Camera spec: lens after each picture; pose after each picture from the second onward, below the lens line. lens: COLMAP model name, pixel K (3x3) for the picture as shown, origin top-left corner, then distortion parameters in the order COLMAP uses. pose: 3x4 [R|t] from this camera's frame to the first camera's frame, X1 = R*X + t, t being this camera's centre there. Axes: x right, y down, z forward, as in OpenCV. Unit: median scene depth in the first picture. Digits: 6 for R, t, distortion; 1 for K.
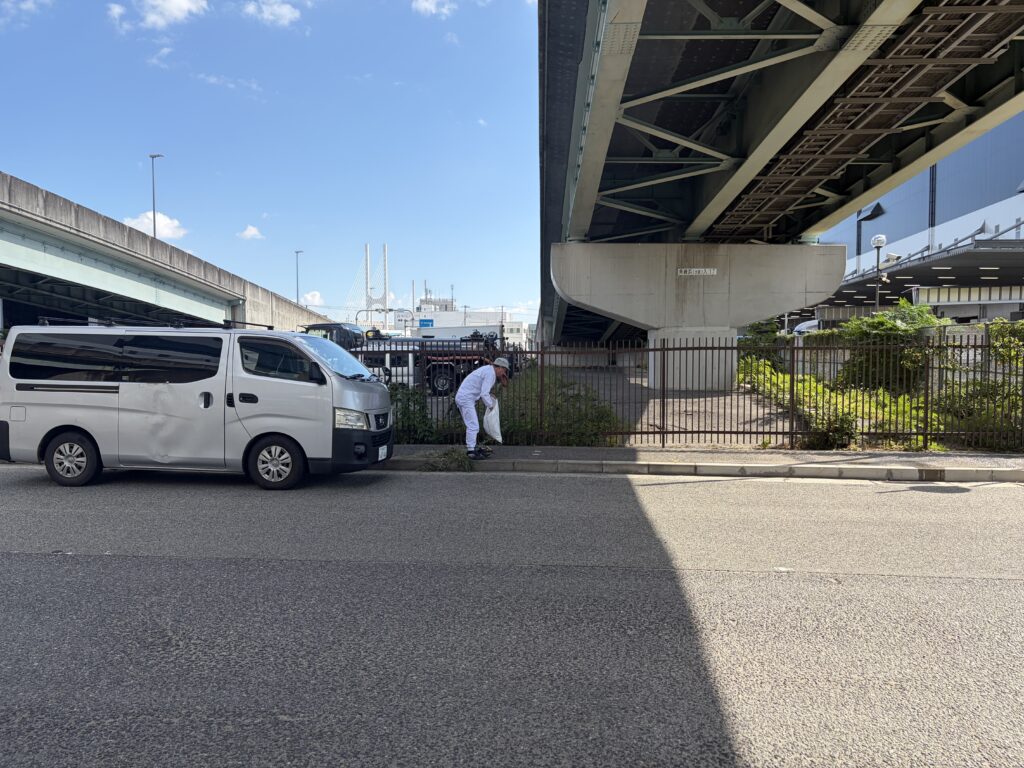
lens RADIAL K [[763.4, 0, 508.3], [0, 763.4, 388.7], [0, 0, 1]] dist [0.007614, -0.013390]
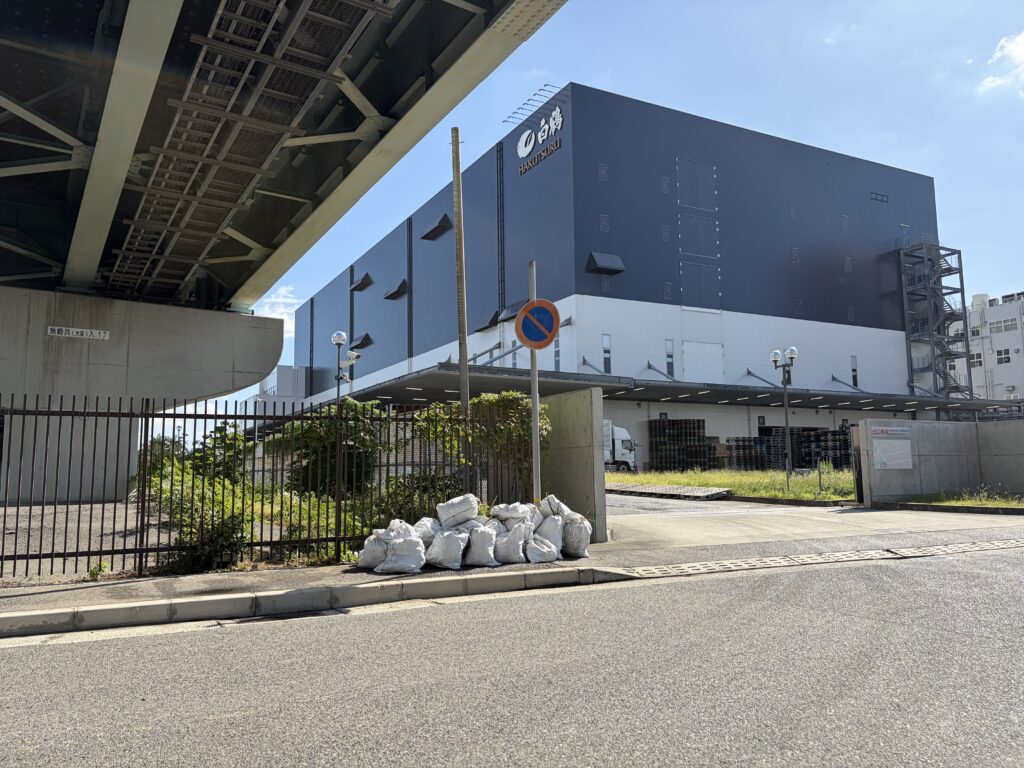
lens RADIAL K [[763.4, 0, 510.3], [0, 763.4, 383.9], [0, 0, 1]] dist [0.007614, -0.013390]
pose [[0.812418, 0.058805, 0.580103, 0.172783], [0.039943, 0.986951, -0.155986, 0.023124], [-0.581706, 0.149897, 0.799468, 0.211532]]
